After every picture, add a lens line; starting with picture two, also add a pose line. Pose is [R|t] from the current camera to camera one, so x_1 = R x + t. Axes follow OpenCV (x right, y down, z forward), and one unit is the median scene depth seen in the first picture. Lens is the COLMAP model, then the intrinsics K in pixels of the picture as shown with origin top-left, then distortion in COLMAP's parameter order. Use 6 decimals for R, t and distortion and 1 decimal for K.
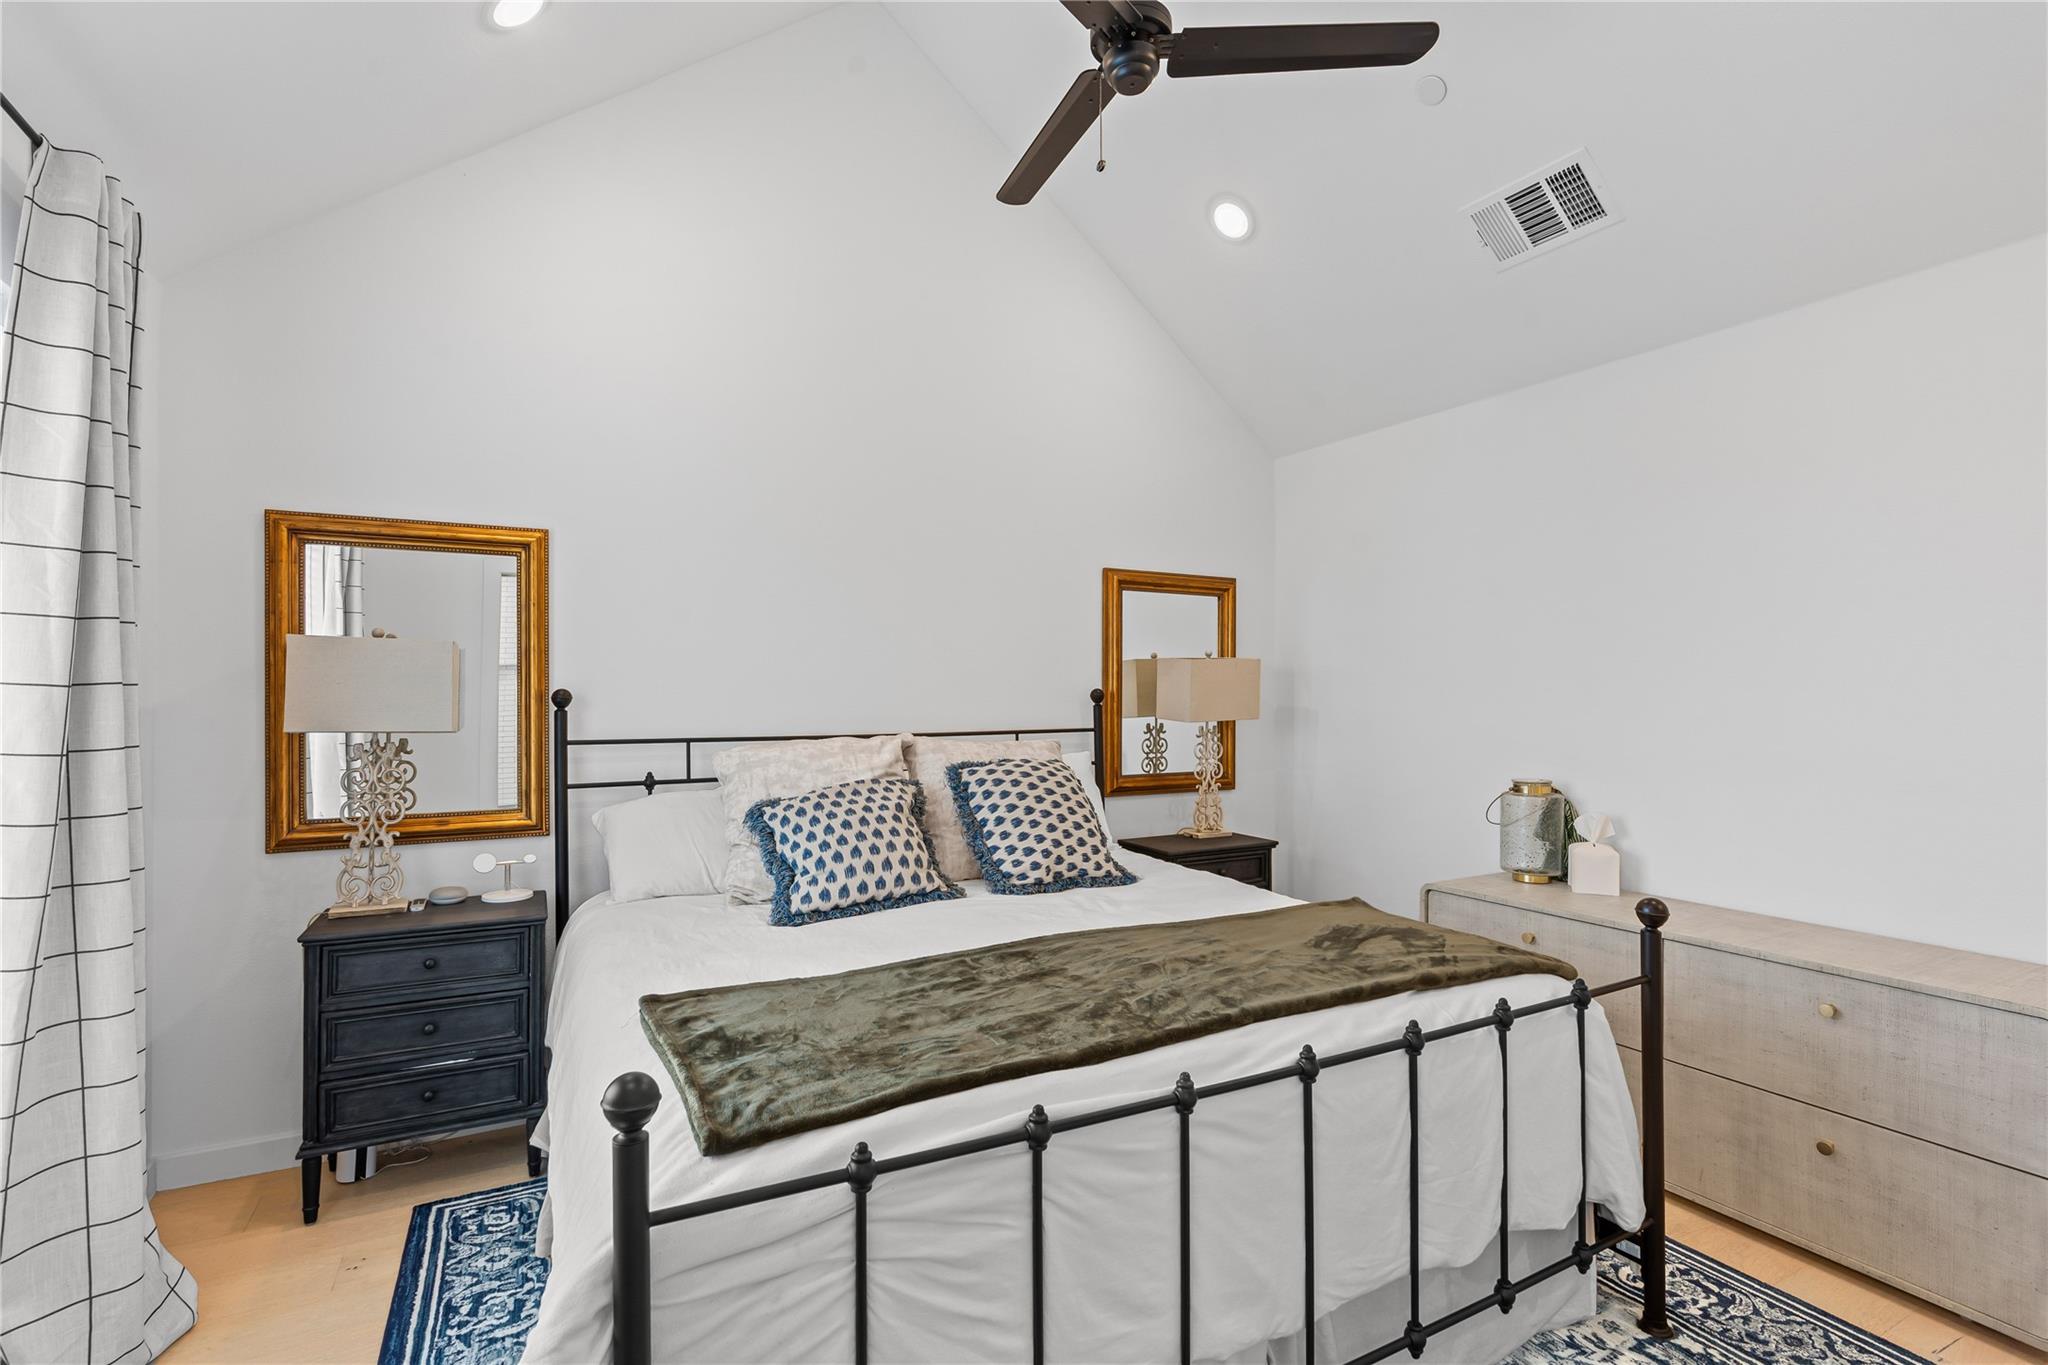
lens RADIAL K [[931.8, 0, 1022.8], [0, 931.8, 693.9], [0, 0, 1]] dist [-0.009502, 0.002489]
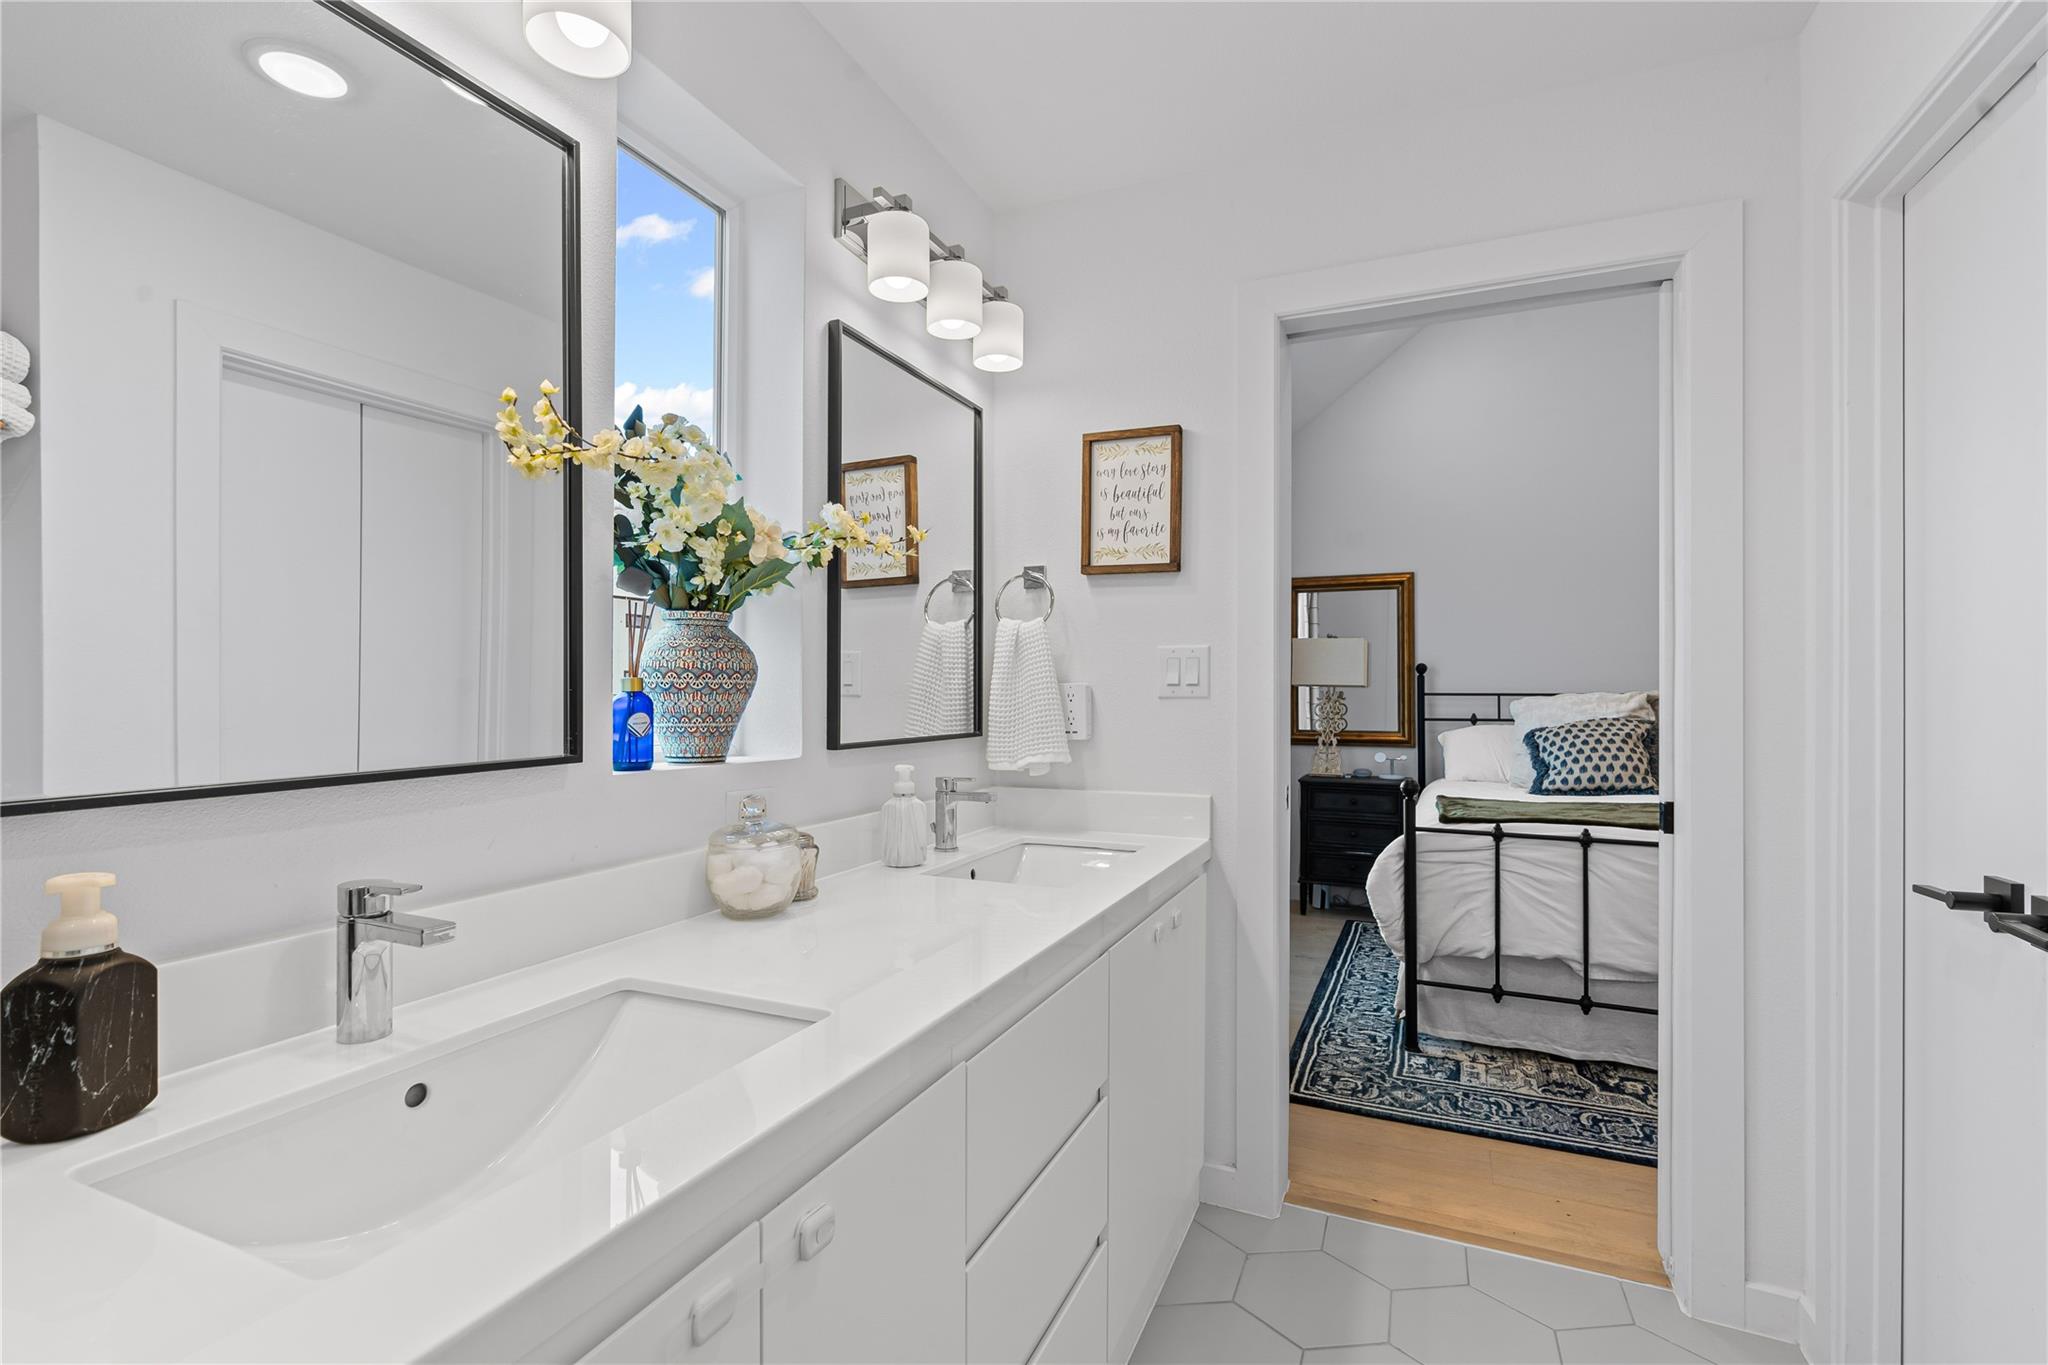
lens RADIAL K [[931.8, 0, 1035.1], [0, 931.8, 683.0], [0, 0, 1]] dist [-0.009502, 0.002489]
pose [[0.620166, -0.005694, -0.784450, 0.474337], [0.002024, 0.999982, -0.005658, 0.045136], [0.784468, 0.001922, 0.620166, -0.727174]]
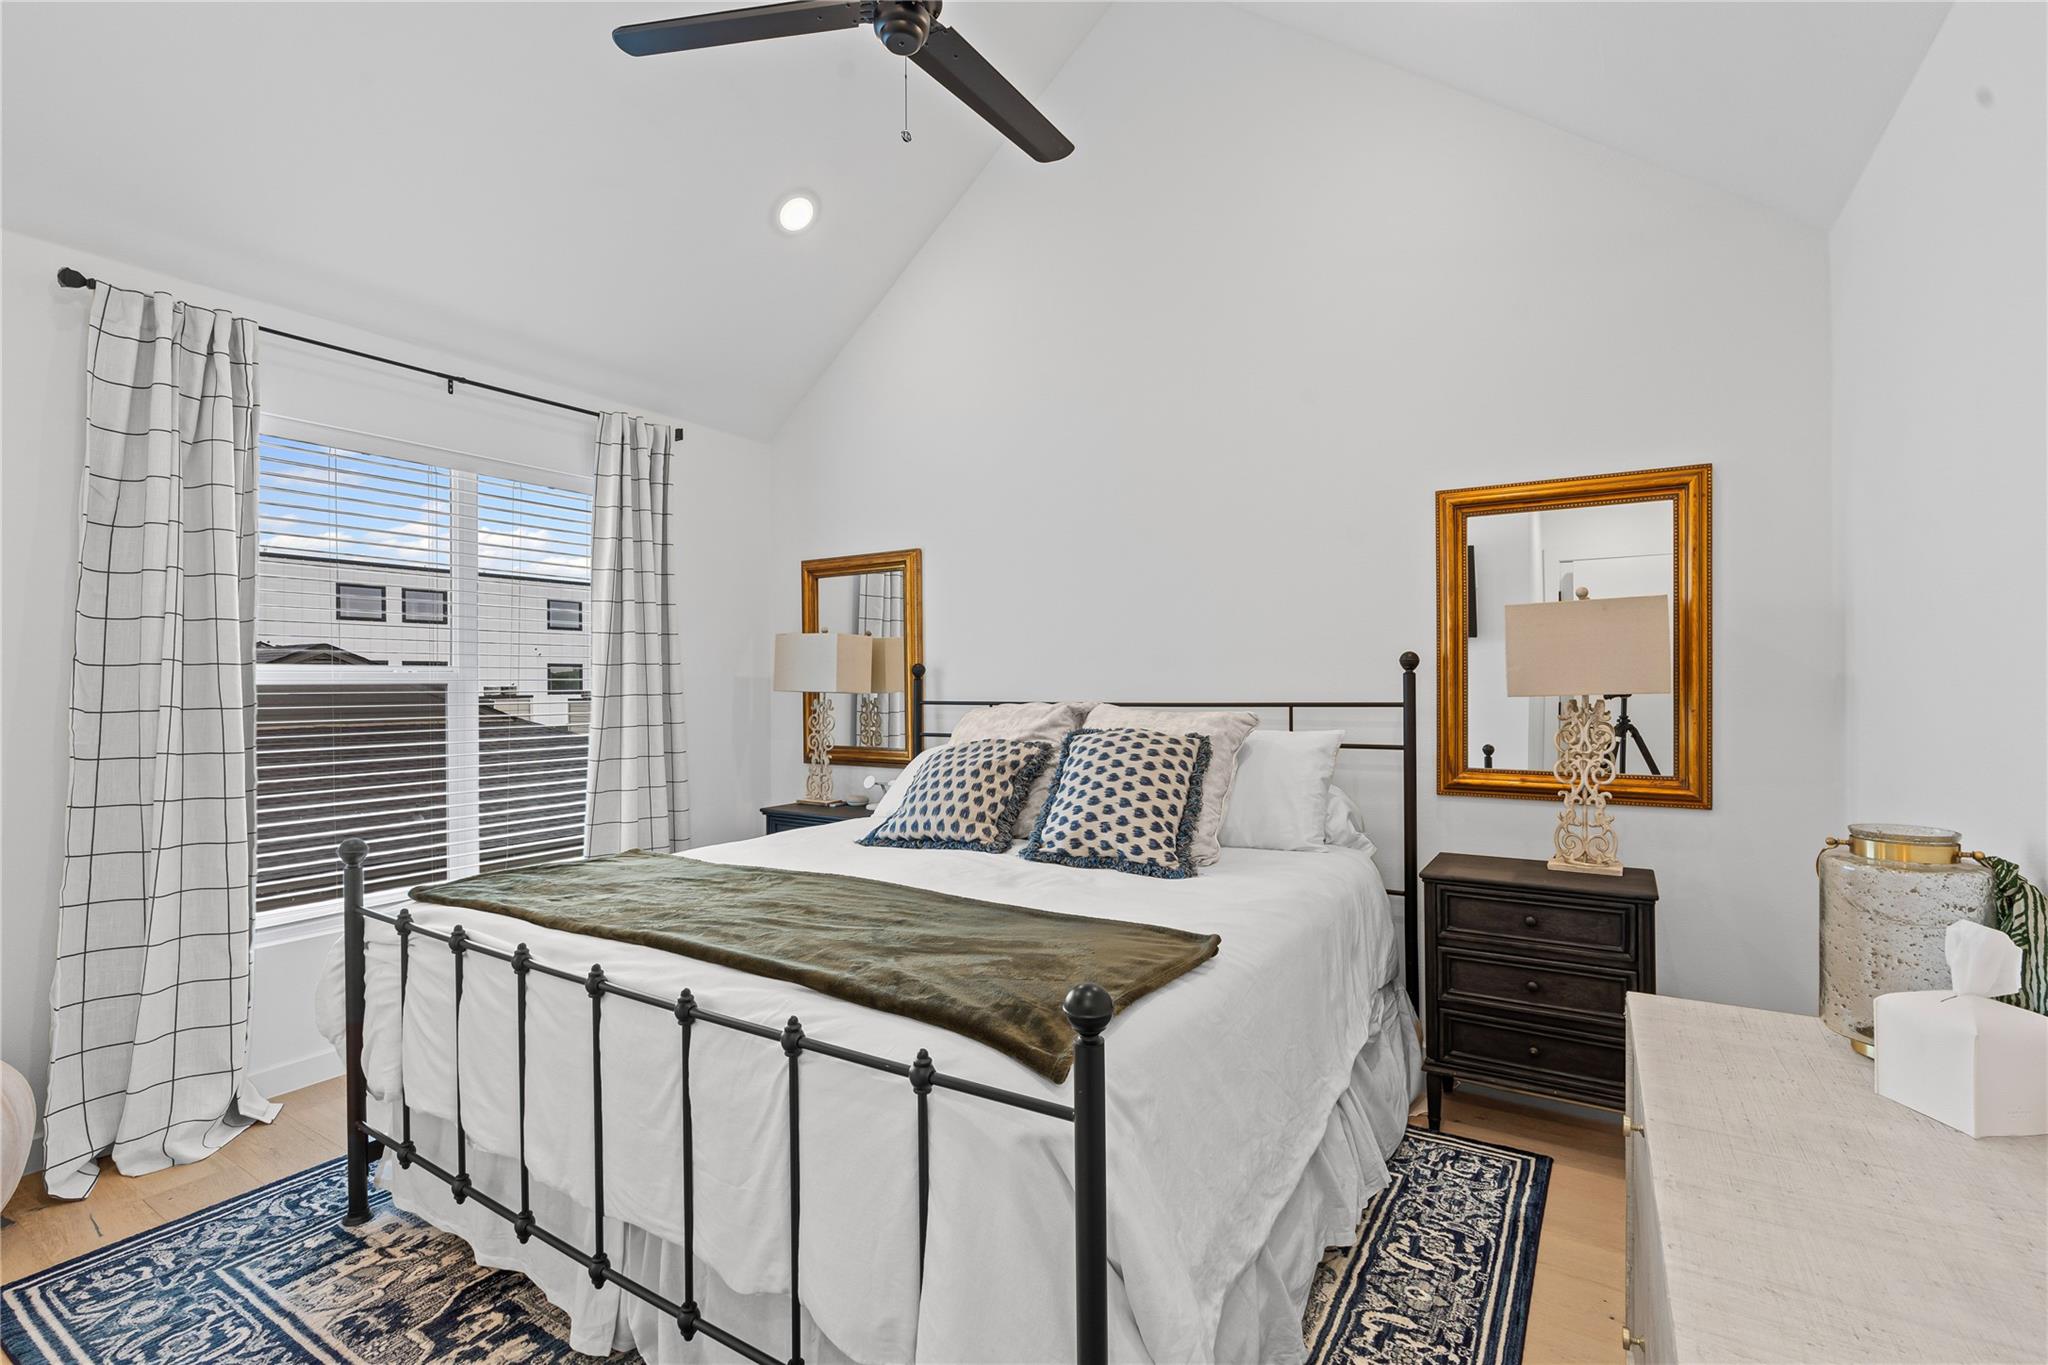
lens RADIAL K [[931.8, 0, 1027.1], [0, 931.8, 686.1], [0, 0, 1]] dist [-0.009502, 0.002489]
pose [[0.504900, 0.003365, -0.863171, 0.876247], [0.008055, 0.999930, 0.008610, 0.021140], [0.863140, -0.011300, 0.504838, 0.508507]]
